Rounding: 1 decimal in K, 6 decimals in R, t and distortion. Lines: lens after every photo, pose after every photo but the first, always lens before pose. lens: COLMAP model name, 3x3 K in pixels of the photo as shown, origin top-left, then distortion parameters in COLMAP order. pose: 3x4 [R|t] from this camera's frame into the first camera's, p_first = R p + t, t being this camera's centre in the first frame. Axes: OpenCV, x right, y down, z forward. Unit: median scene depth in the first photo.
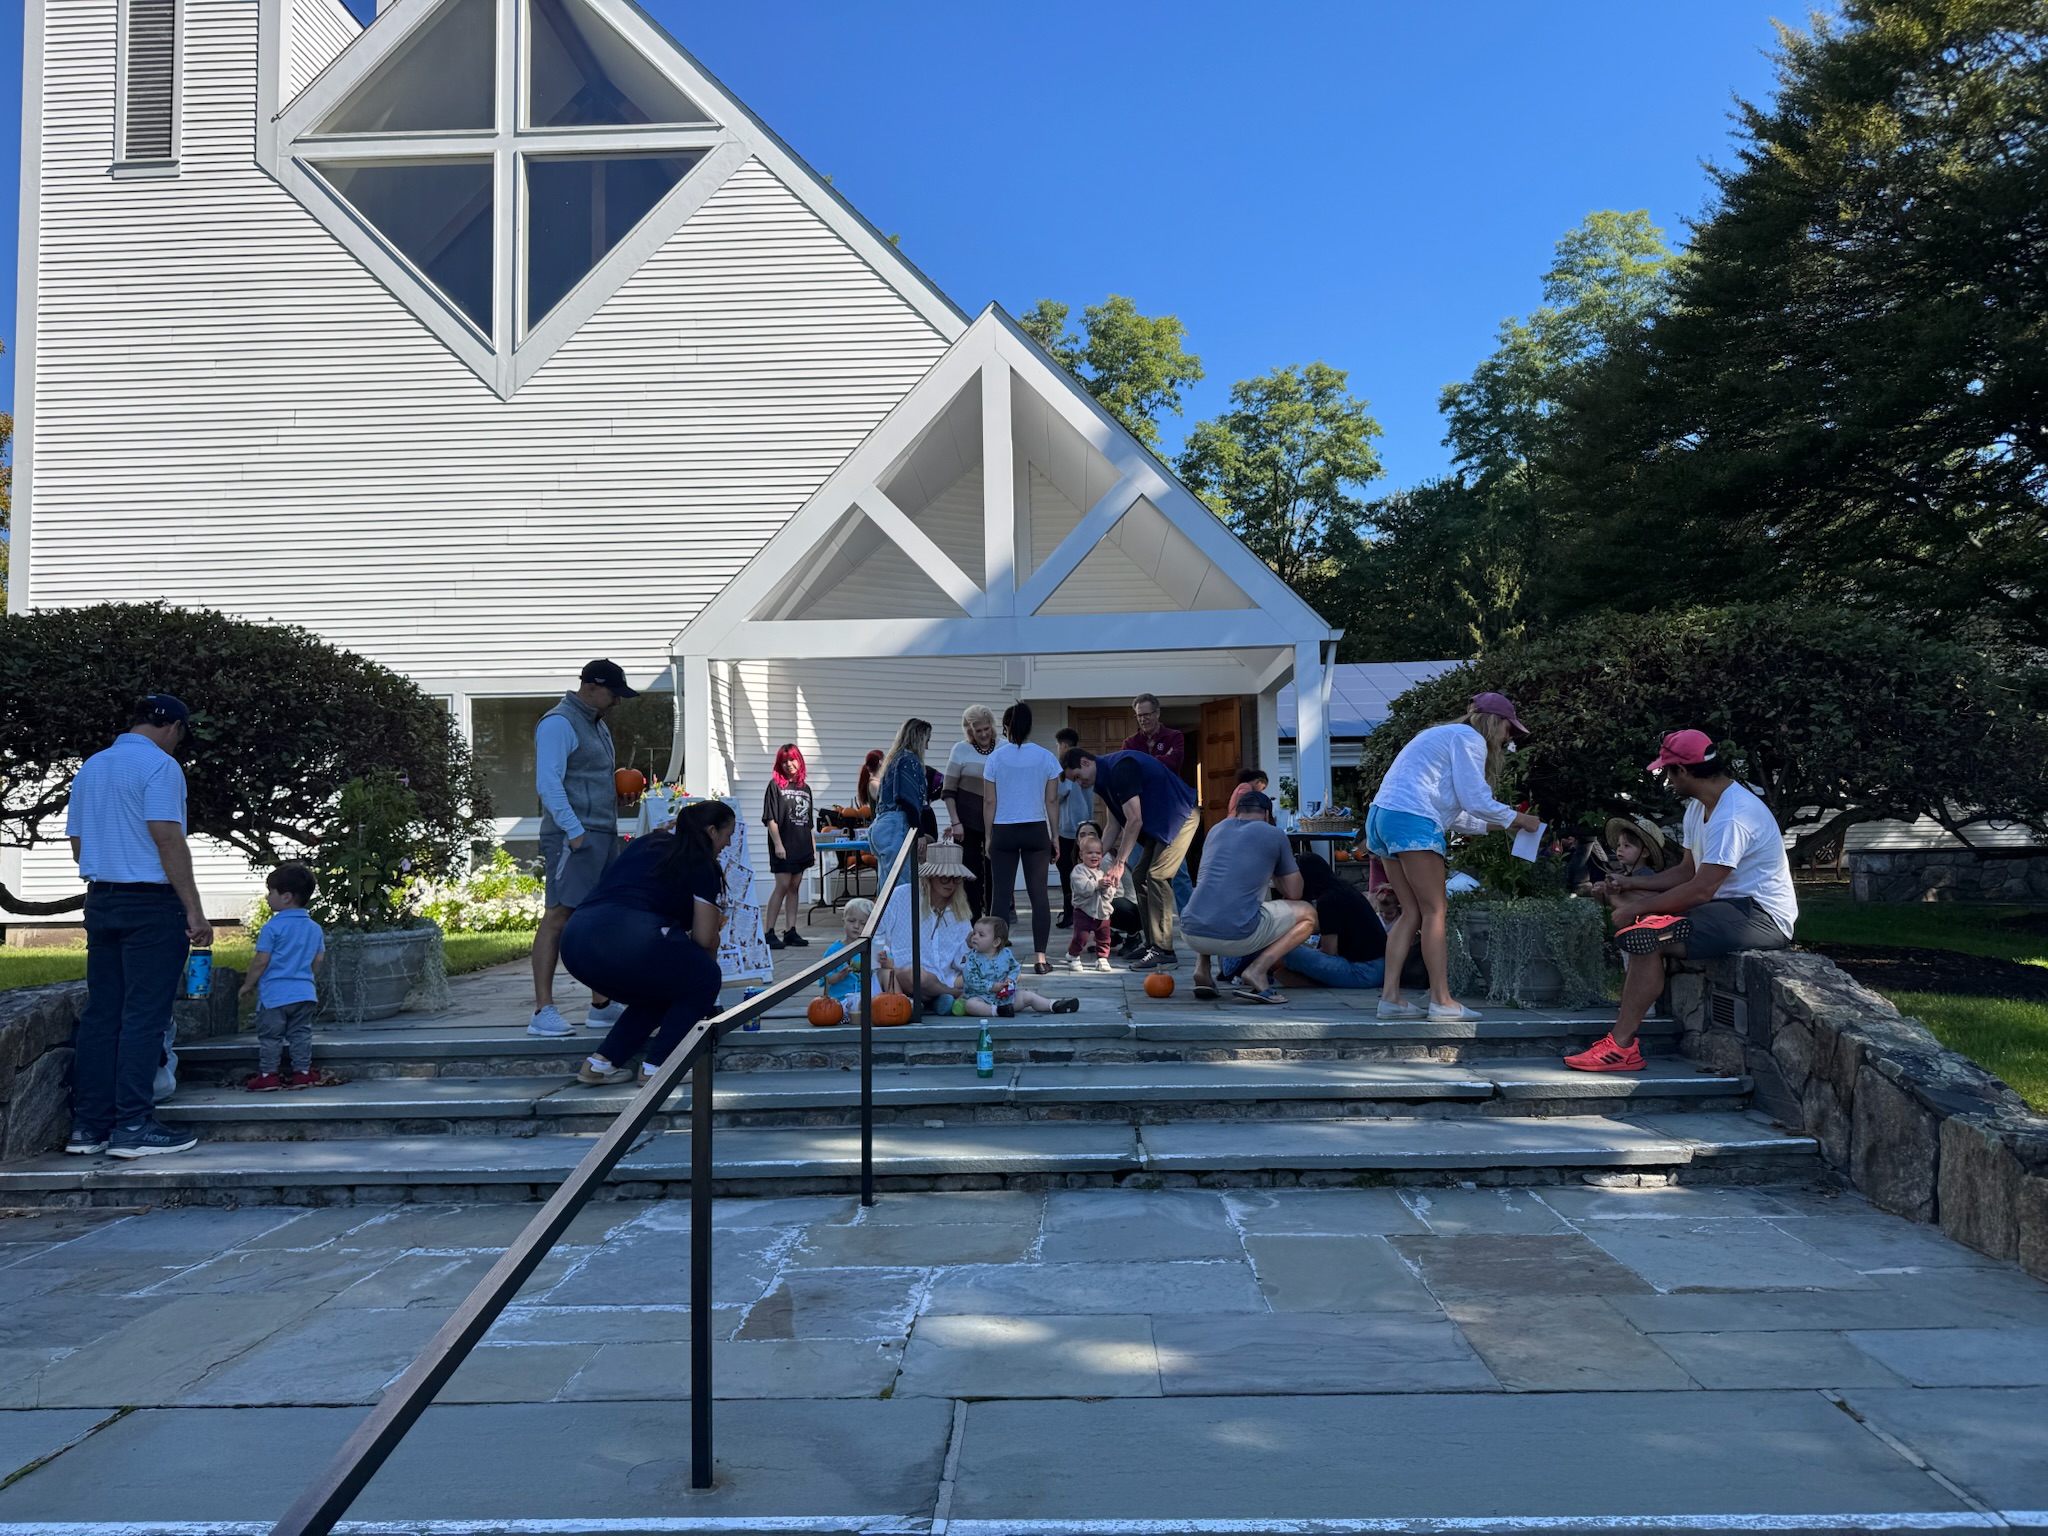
lens RADIAL K [[1434.7, 0, 1024.0], [0, 1434.7, 768.0], [0, 0, 1]] dist [0.070643, -0.095926]
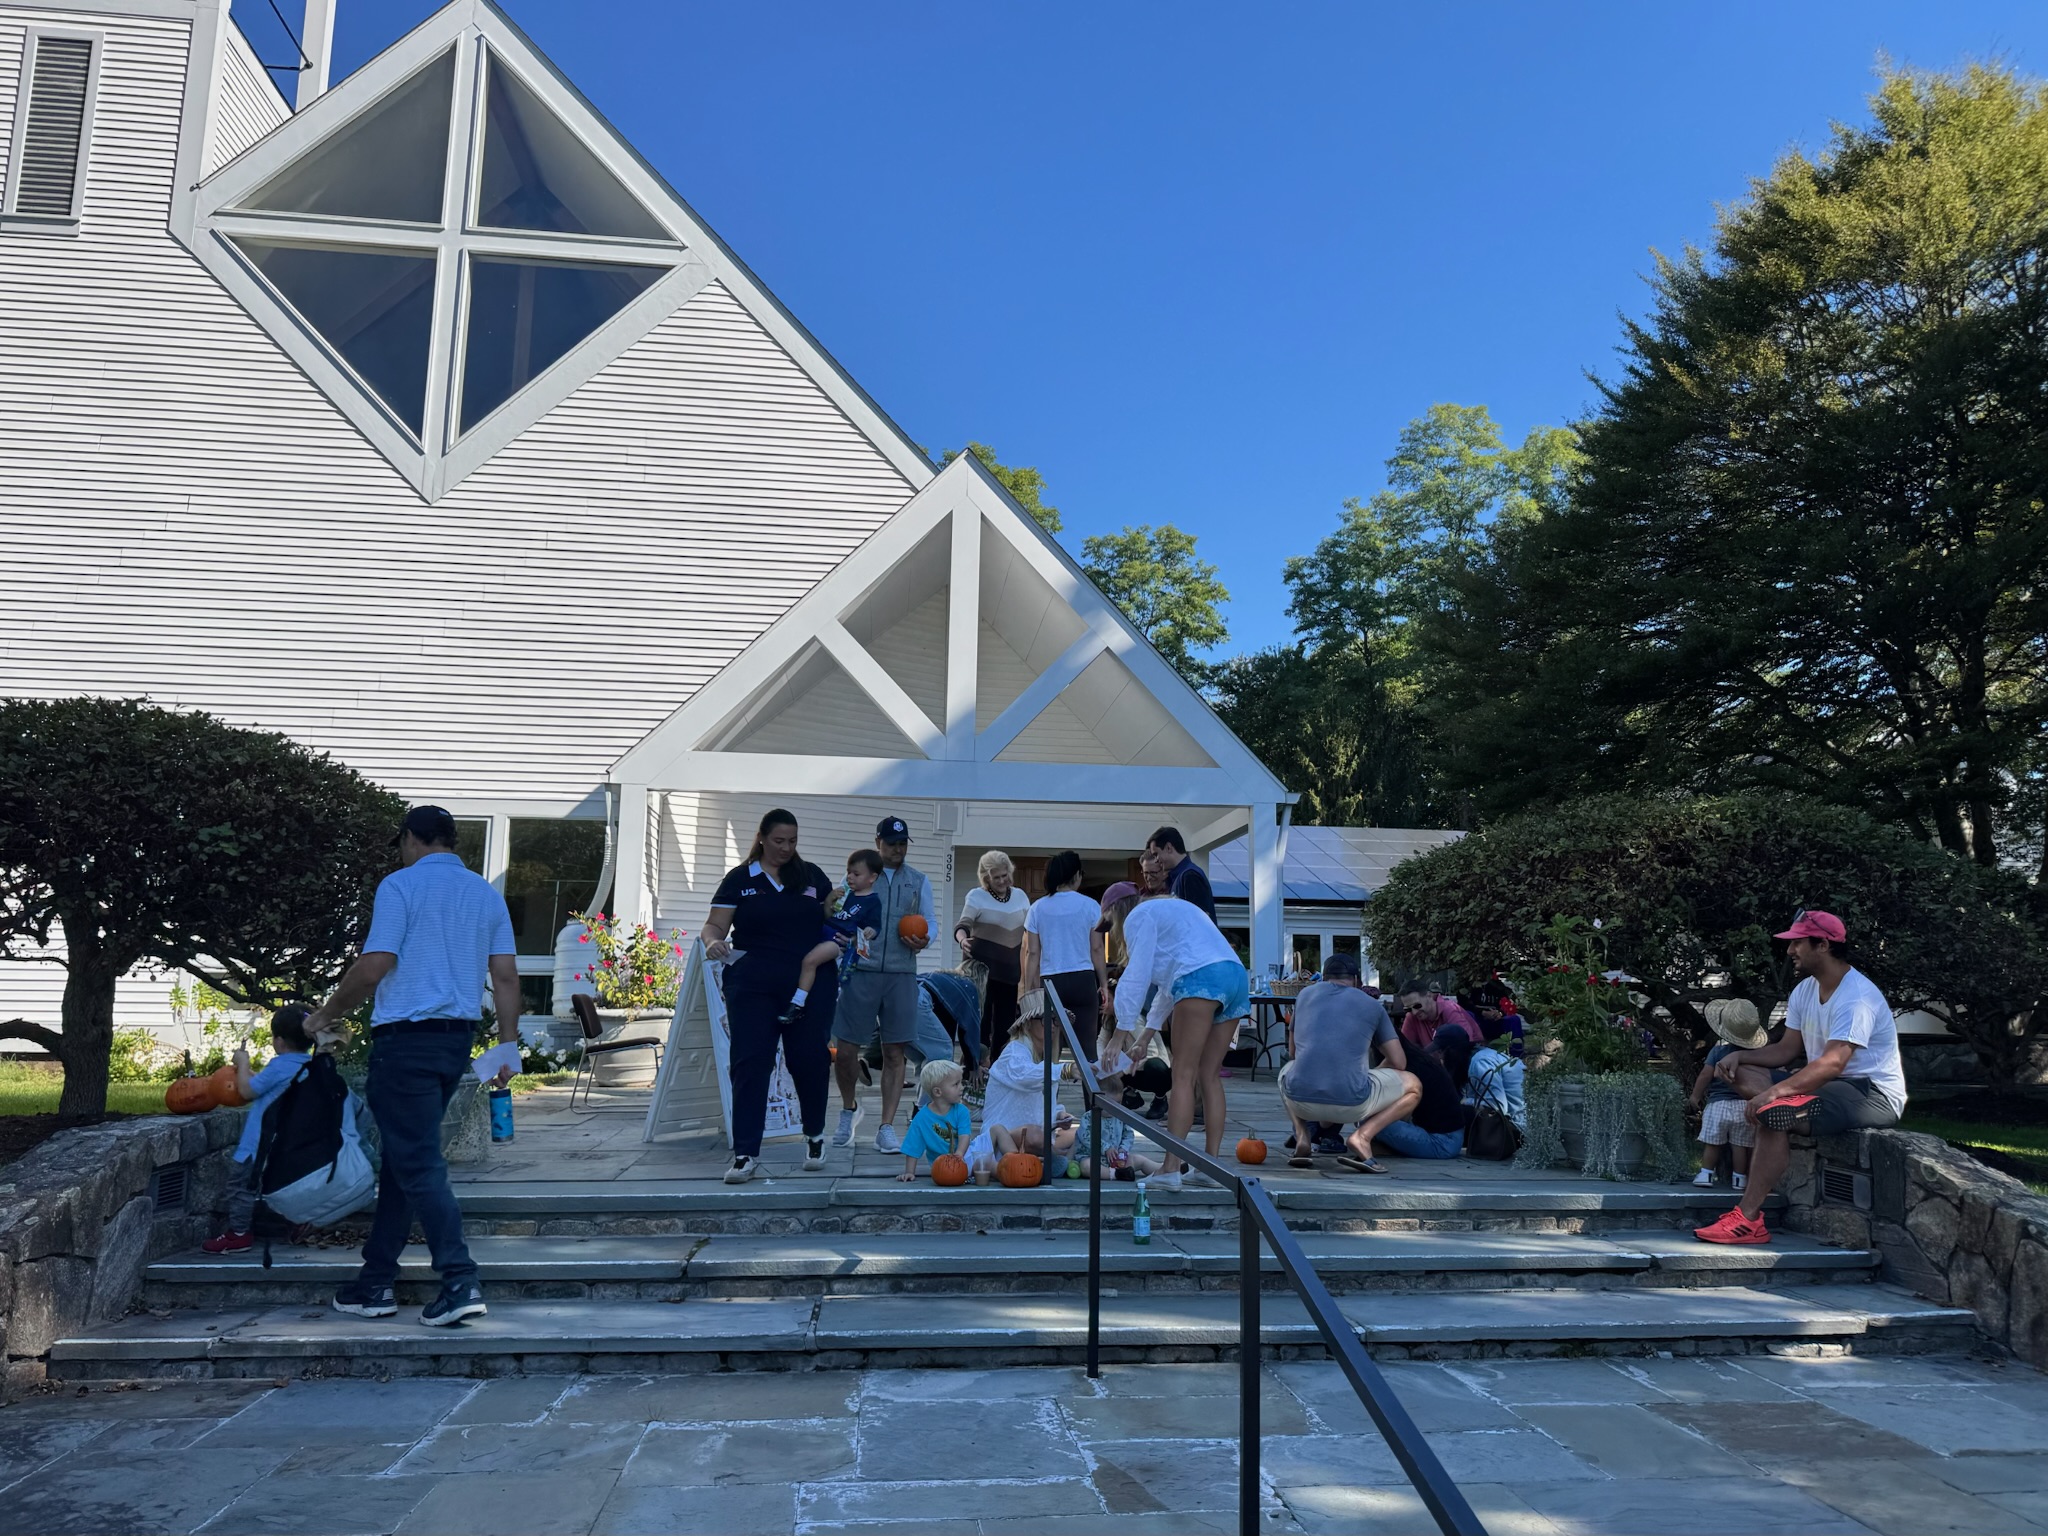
lens RADIAL K [[1489.2, 0, 1023.0], [0, 1489.2, 808.8], [0, 0, 1]] dist [0.043046, -0.063204]
pose [[0.988534, 0.052834, 0.141452, -0.116021], [-0.042418, 0.996231, -0.075666, 0.001137], [-0.144917, 0.068798, 0.987049, -0.001141]]
